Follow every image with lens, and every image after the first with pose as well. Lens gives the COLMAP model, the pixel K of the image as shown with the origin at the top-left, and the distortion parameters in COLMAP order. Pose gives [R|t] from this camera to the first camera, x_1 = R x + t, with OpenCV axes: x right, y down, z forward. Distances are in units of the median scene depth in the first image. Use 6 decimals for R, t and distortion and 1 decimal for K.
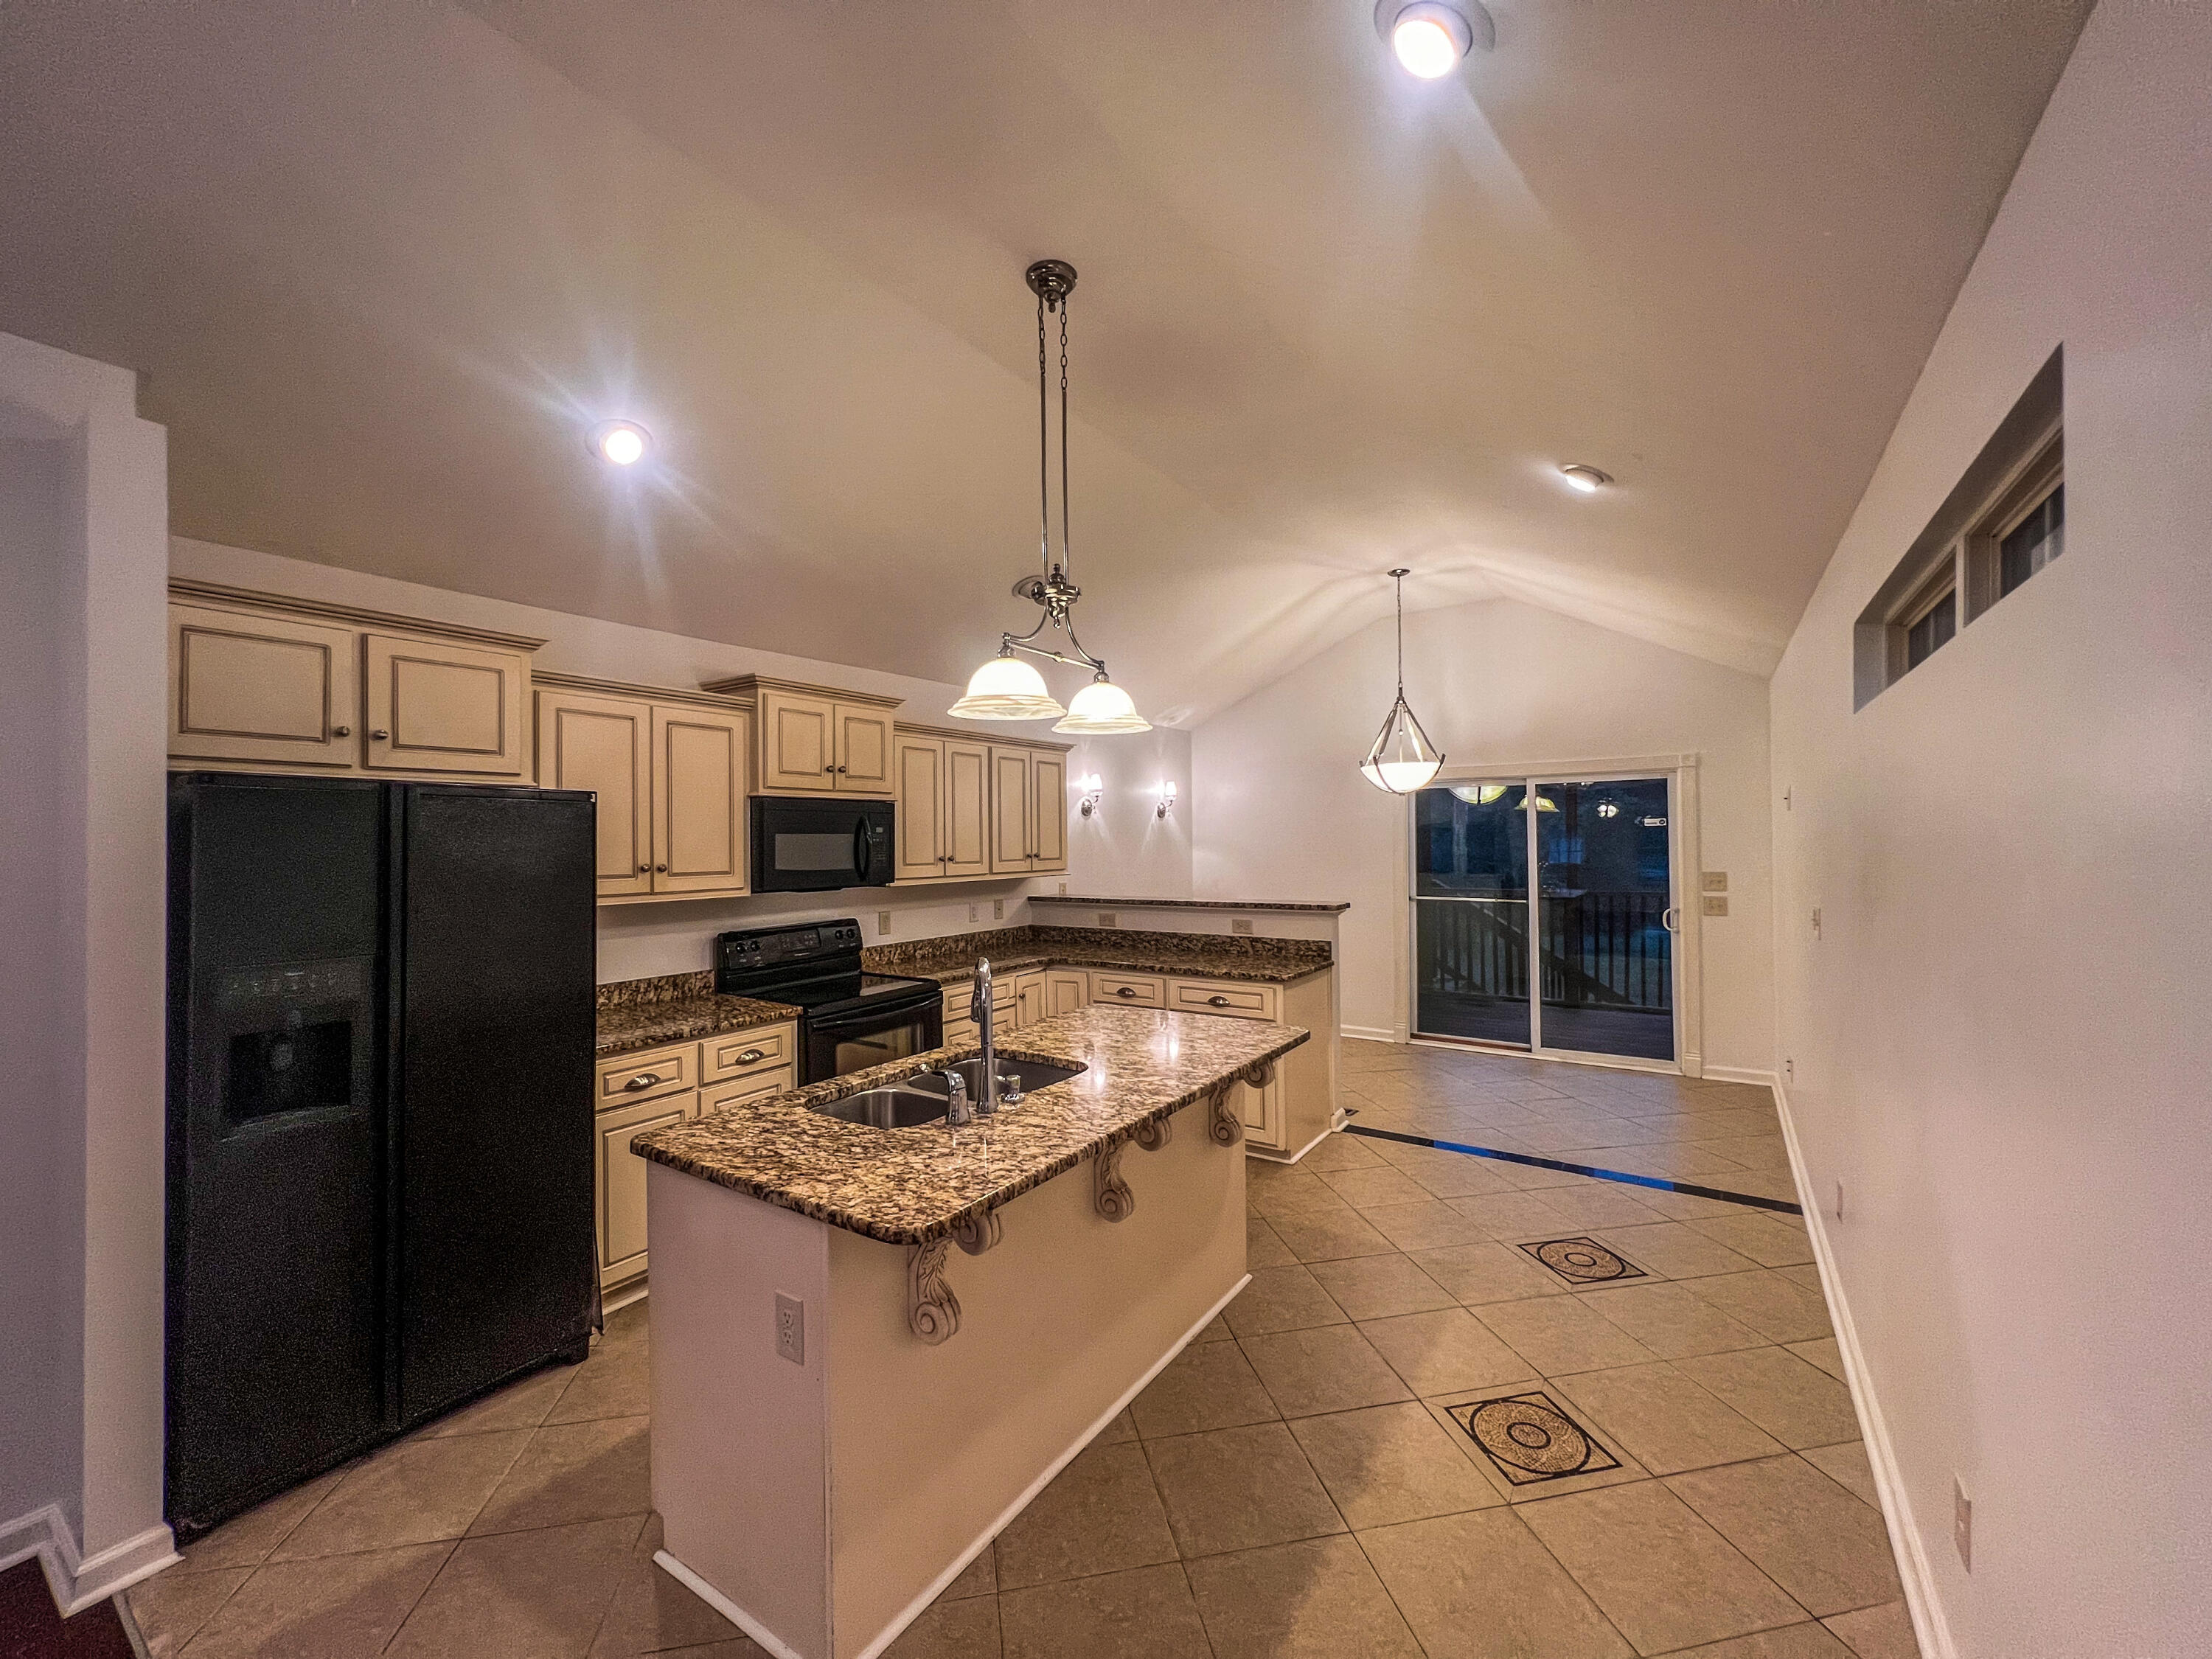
lens RADIAL K [[883.6, 0, 1101.3], [0, 883.6, 817.7], [0, 0, 1]] dist [-0.002141, -0.000128]
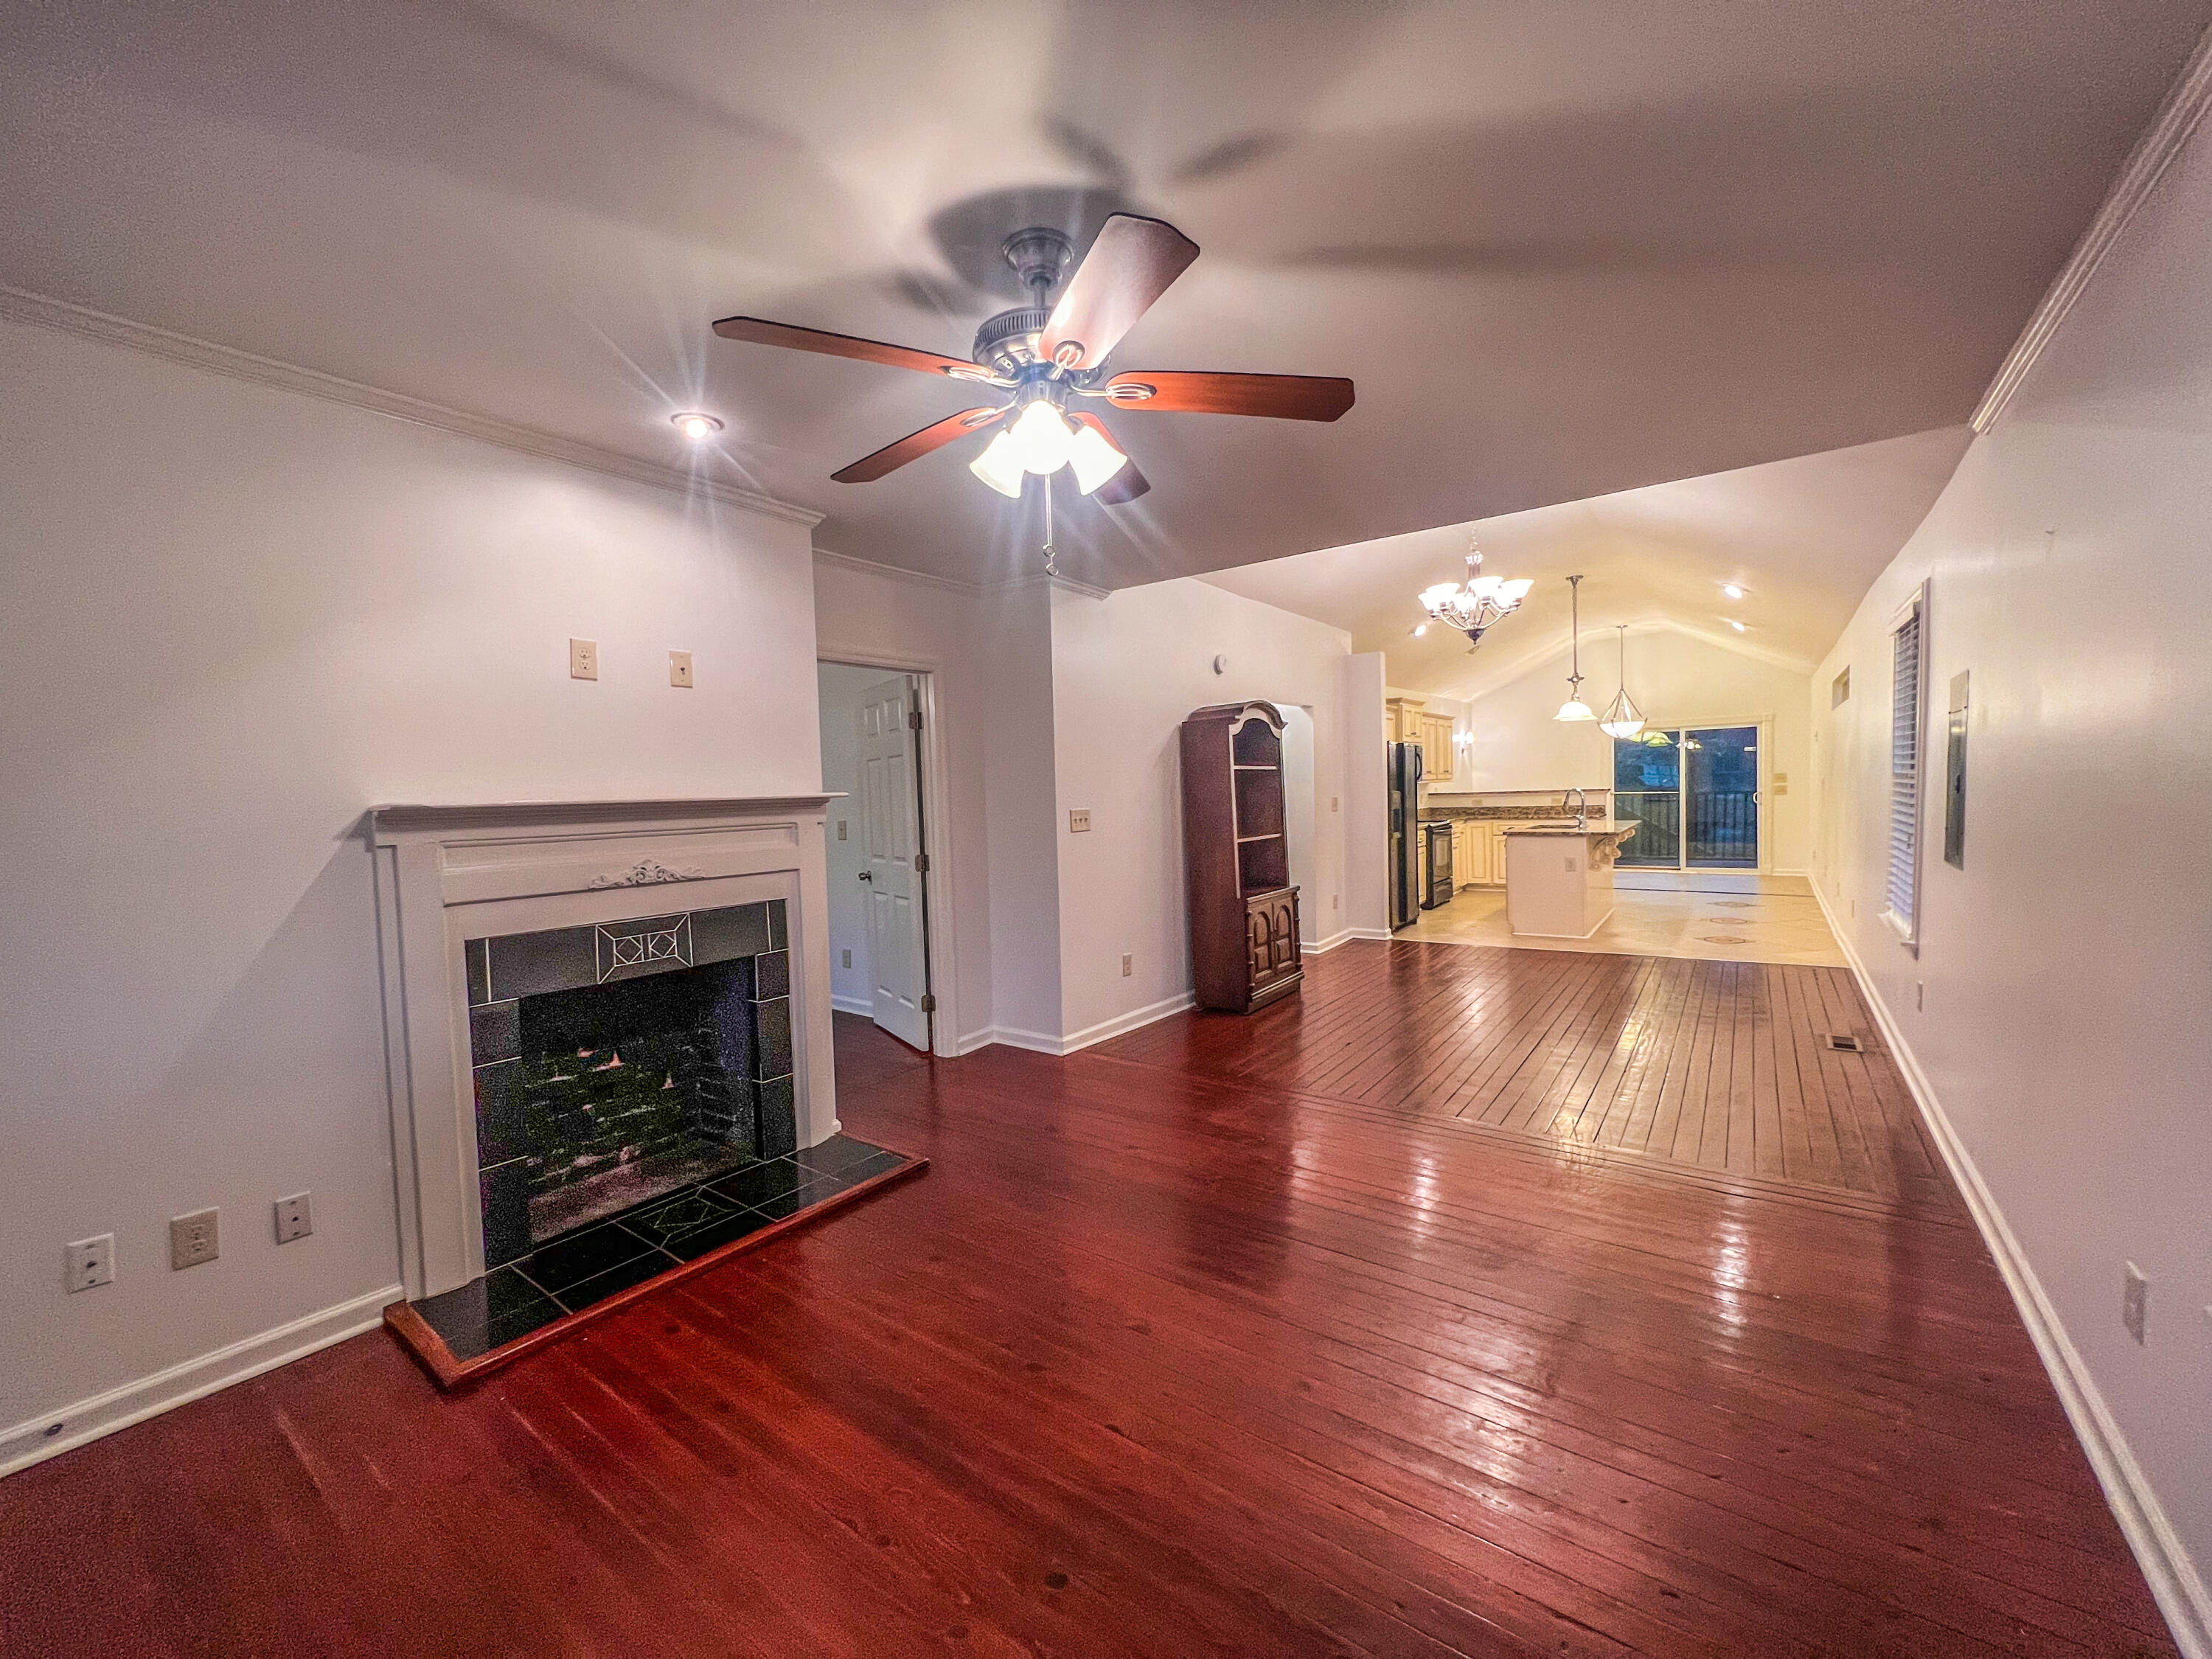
lens RADIAL K [[883.6, 0, 1108.3], [0, 883.6, 825.4], [0, 0, 1]] dist [-0.002141, -0.000128]
pose [[0.992342, -0.010982, -0.123030, -0.535218], [0.017355, 0.998555, 0.050853, 0.049540], [0.122294, -0.052598, 0.991099, -1.100236]]
